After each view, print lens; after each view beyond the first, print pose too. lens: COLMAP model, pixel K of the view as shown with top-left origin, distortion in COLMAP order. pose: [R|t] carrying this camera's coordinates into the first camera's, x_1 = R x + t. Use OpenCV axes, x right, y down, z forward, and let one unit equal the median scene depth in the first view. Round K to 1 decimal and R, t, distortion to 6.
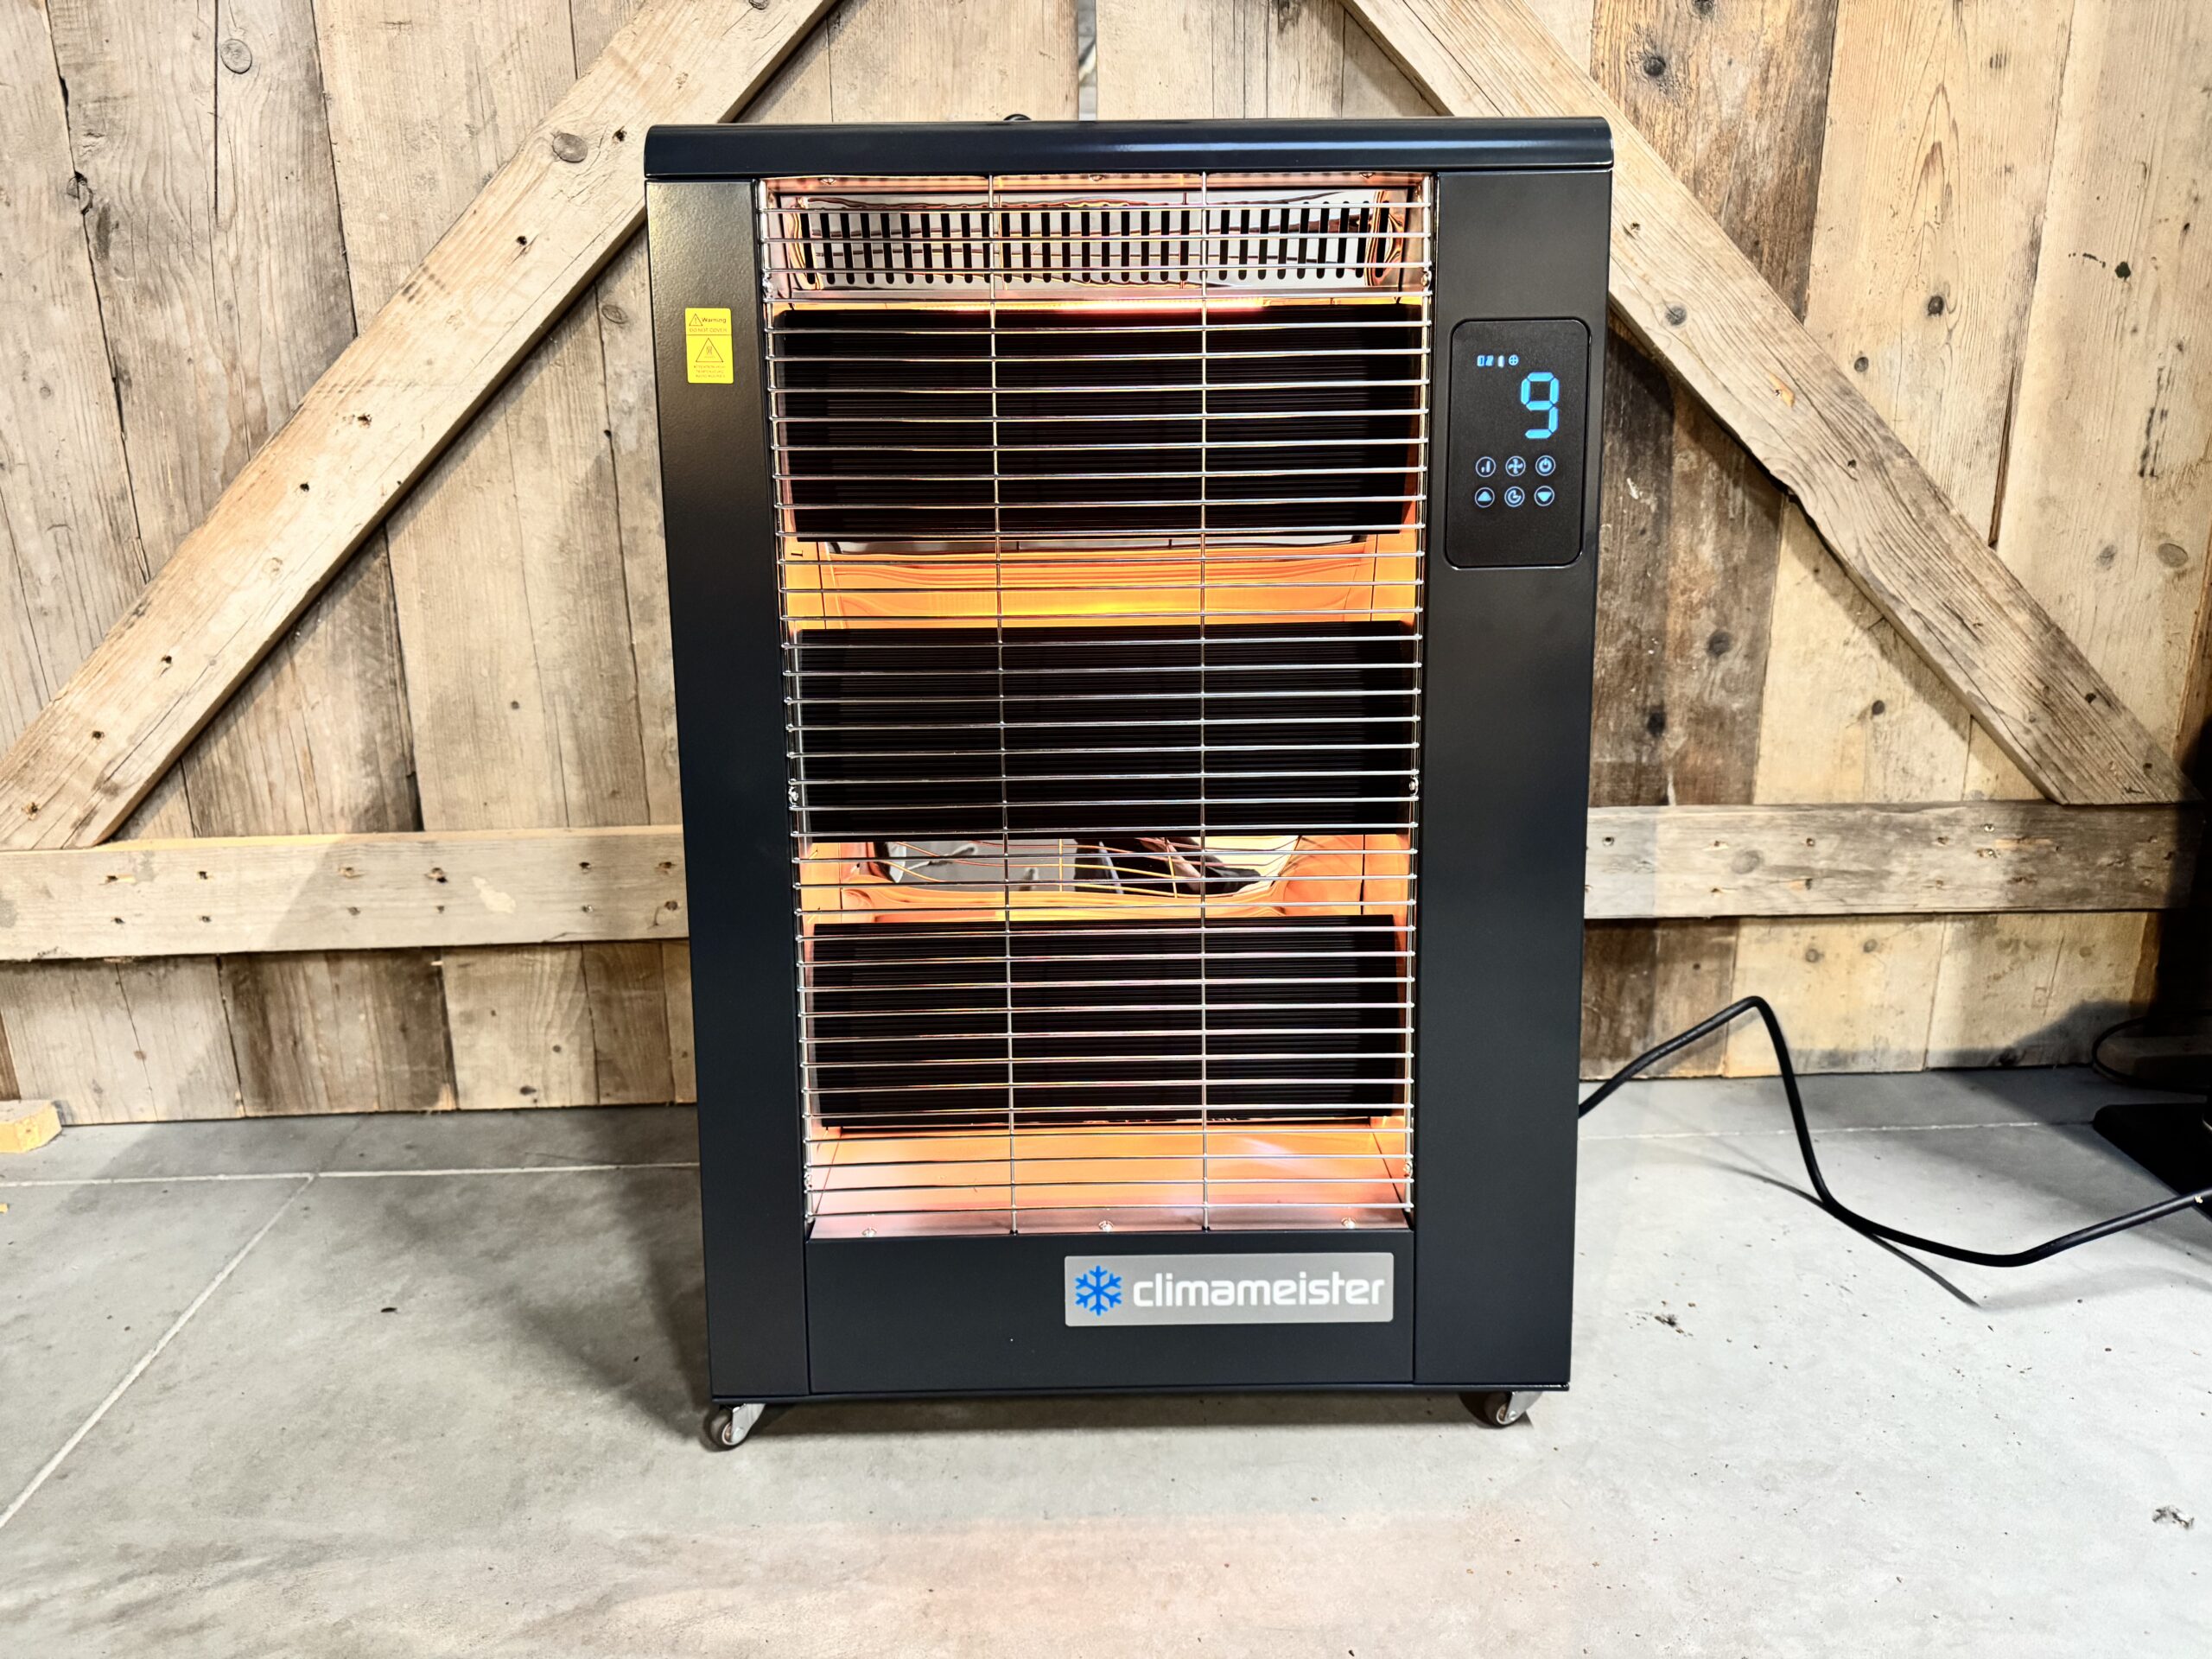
lens RADIAL K [[1573.8, 0, 1094.8], [0, 1573.8, 836.0], [0, 0, 1]] dist [0.000717, -0.001653]
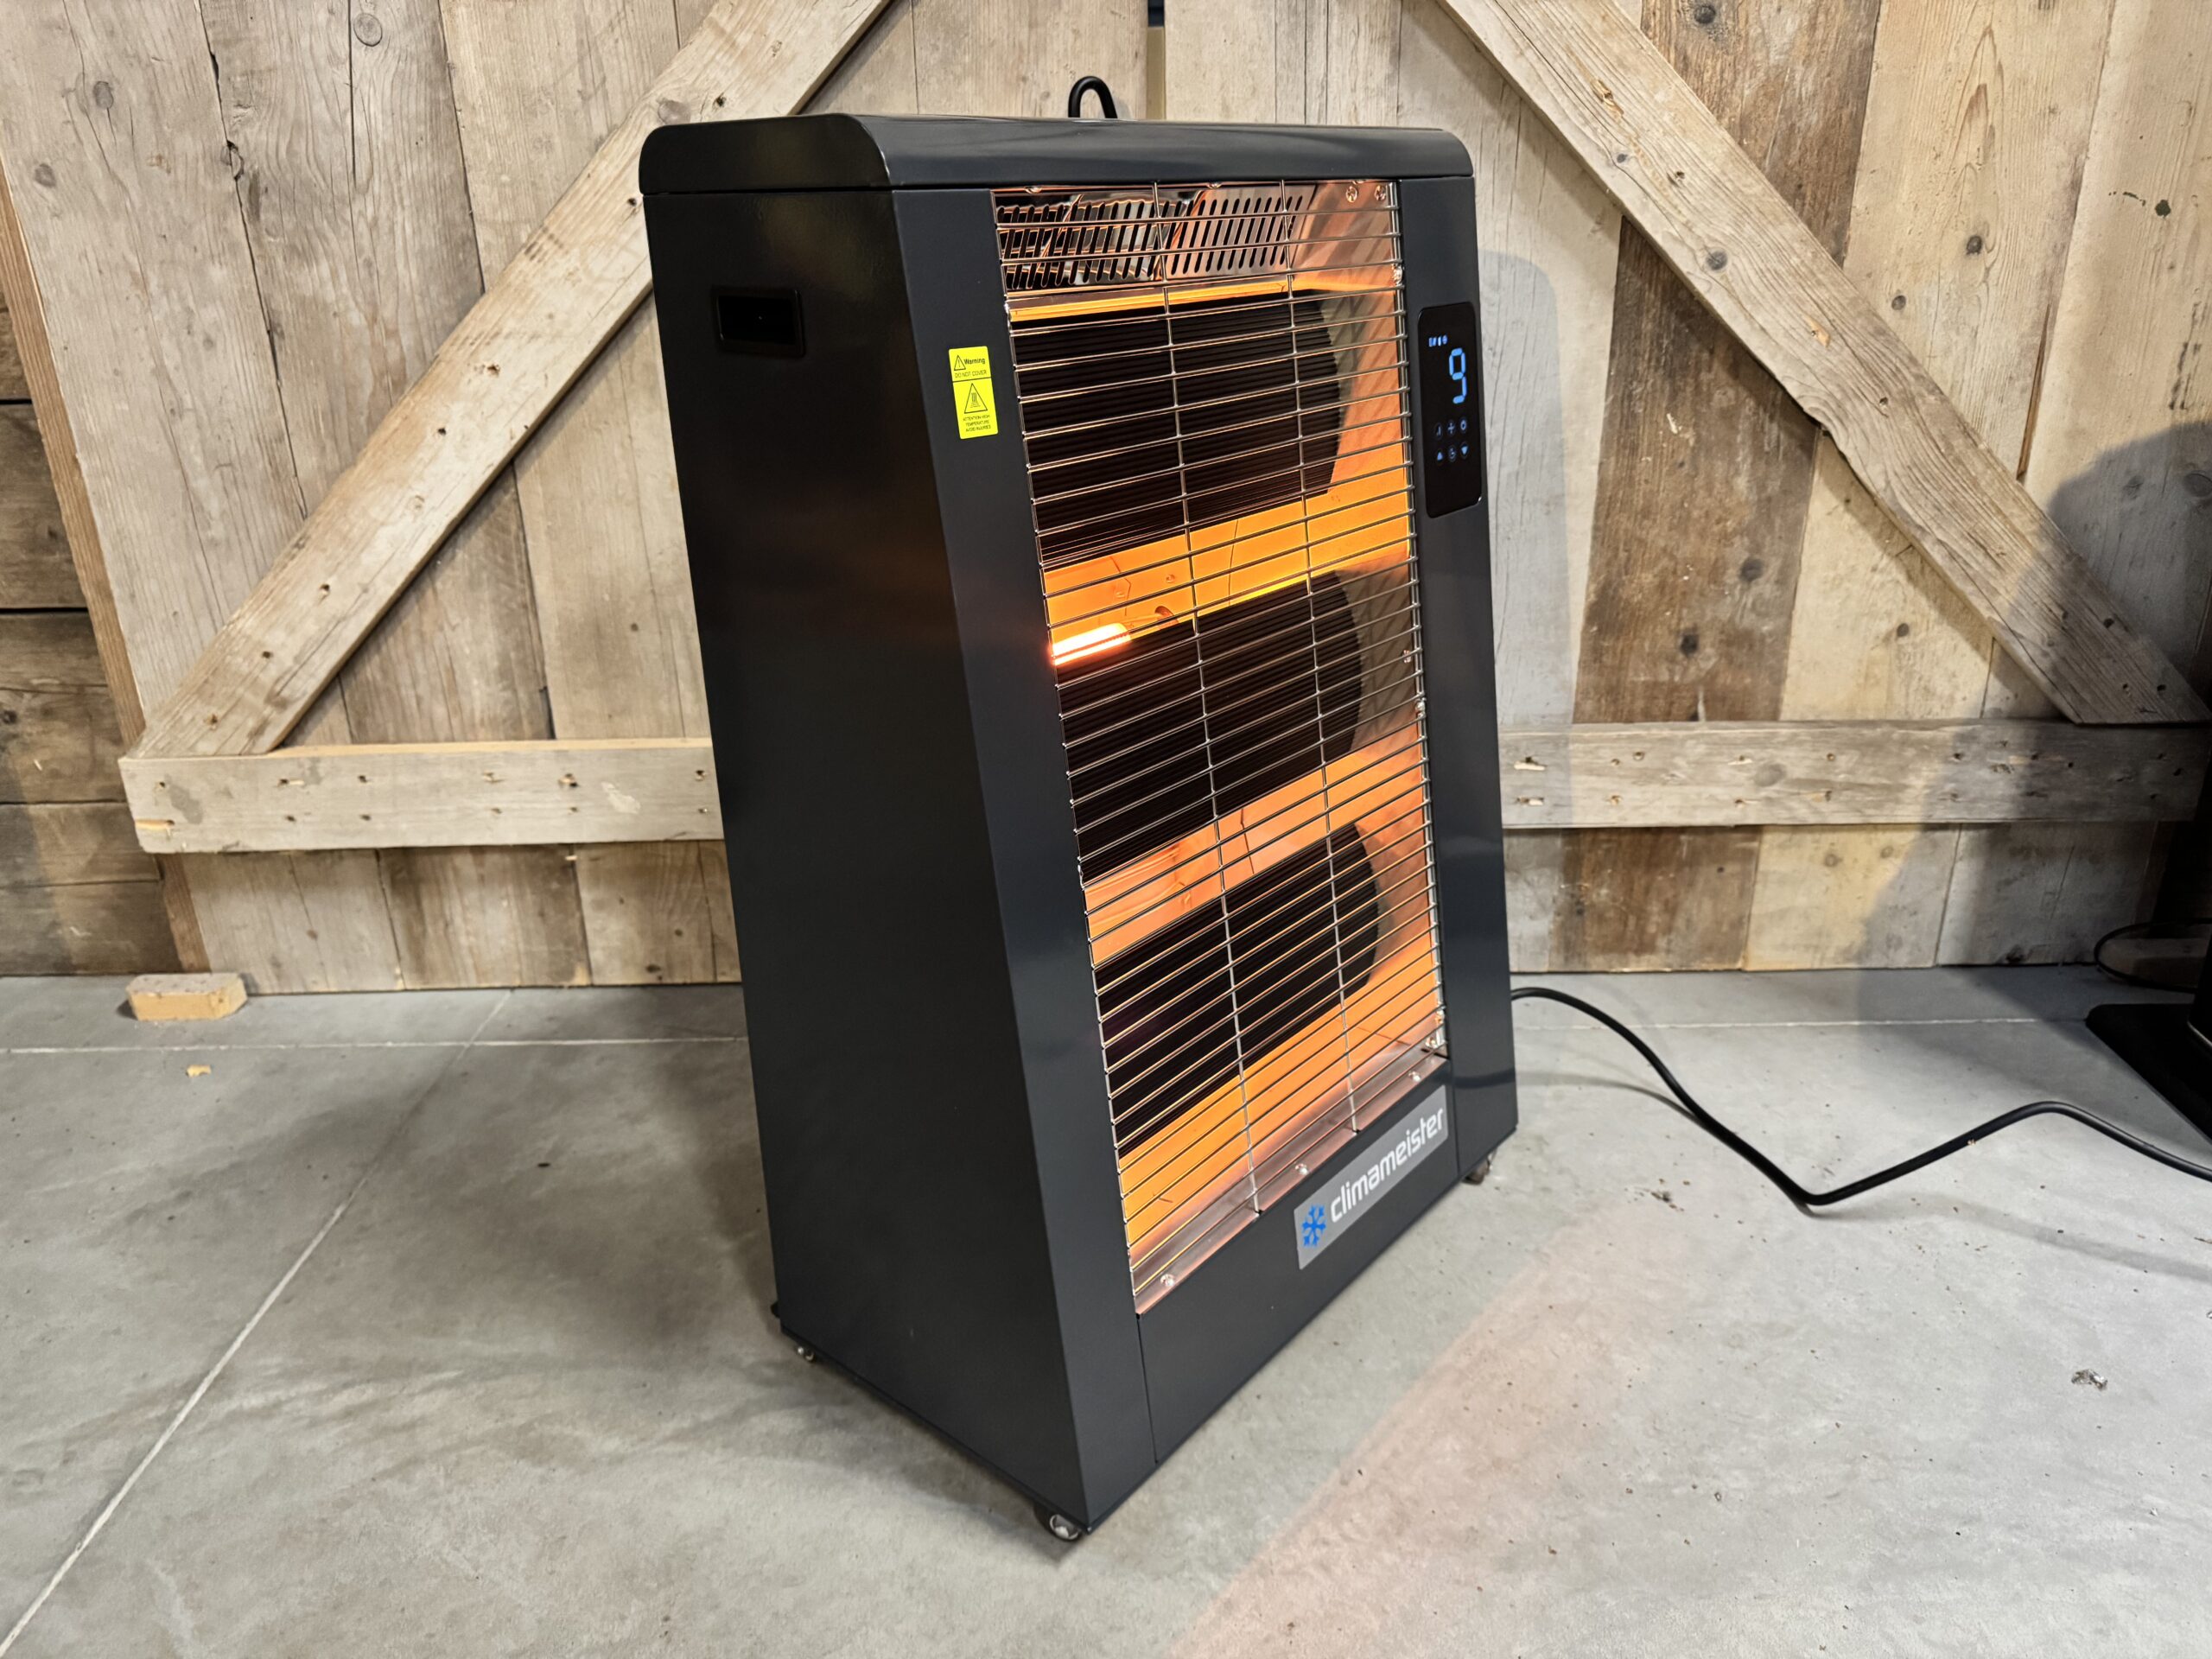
lens RADIAL K [[1571.7, 0, 1106.0], [0, 1571.7, 829.5], [0, 0, 1]] dist [0.002724, -0.002989]
pose [[0.998866, 0.008785, -0.046788, 0.014739], [-0.004268, 0.995394, 0.095775, -0.050696], [0.047414, -0.095467, 0.994303, -0.094380]]
